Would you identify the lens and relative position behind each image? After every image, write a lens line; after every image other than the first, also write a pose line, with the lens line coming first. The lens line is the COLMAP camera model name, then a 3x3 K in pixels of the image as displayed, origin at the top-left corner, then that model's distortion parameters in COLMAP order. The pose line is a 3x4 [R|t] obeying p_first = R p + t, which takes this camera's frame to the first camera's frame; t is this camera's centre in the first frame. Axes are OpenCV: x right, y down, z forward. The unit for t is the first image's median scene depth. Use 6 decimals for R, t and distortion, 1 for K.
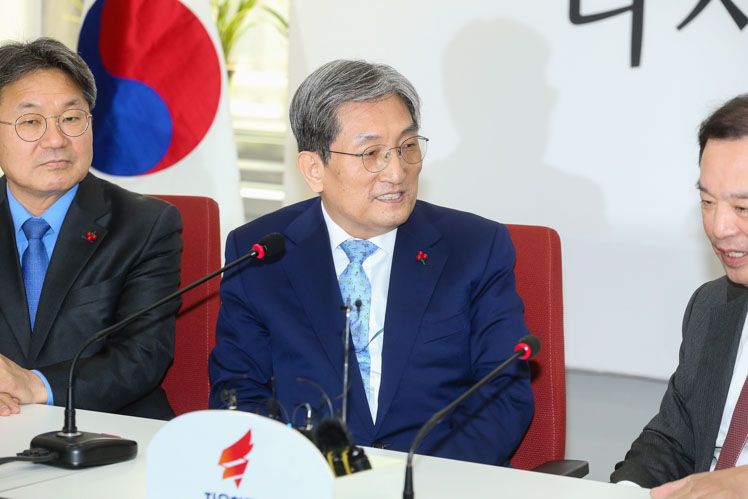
lens RADIAL K [[2814.7, 0, 340.7], [0, 2814.7, 215.1], [0, 0, 1]] dist [0.477847, 0.000000]
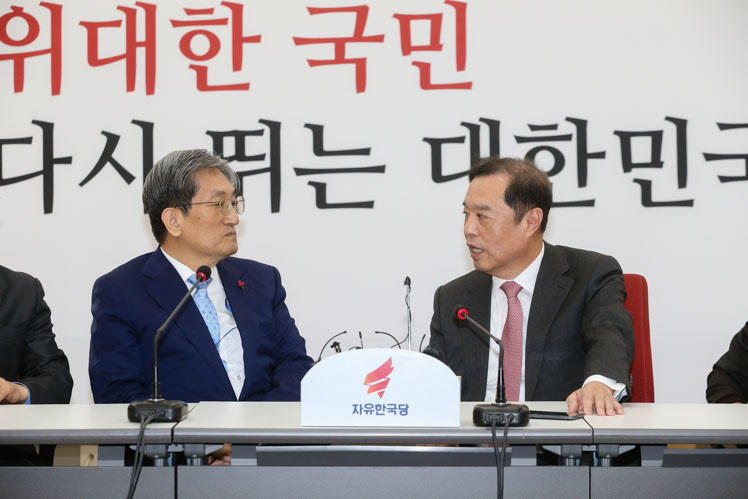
lens RADIAL K [[2182.1, 0, 376.7], [0, 2182.1, 281.1], [0, 0, 1]] dist [-0.025697, 0.000000]
pose [[0.831038, -0.030077, 0.555402, -0.678441], [0.072869, 0.995818, -0.055105, 0.098217], [-0.551422, 0.086266, 0.829754, 0.030479]]
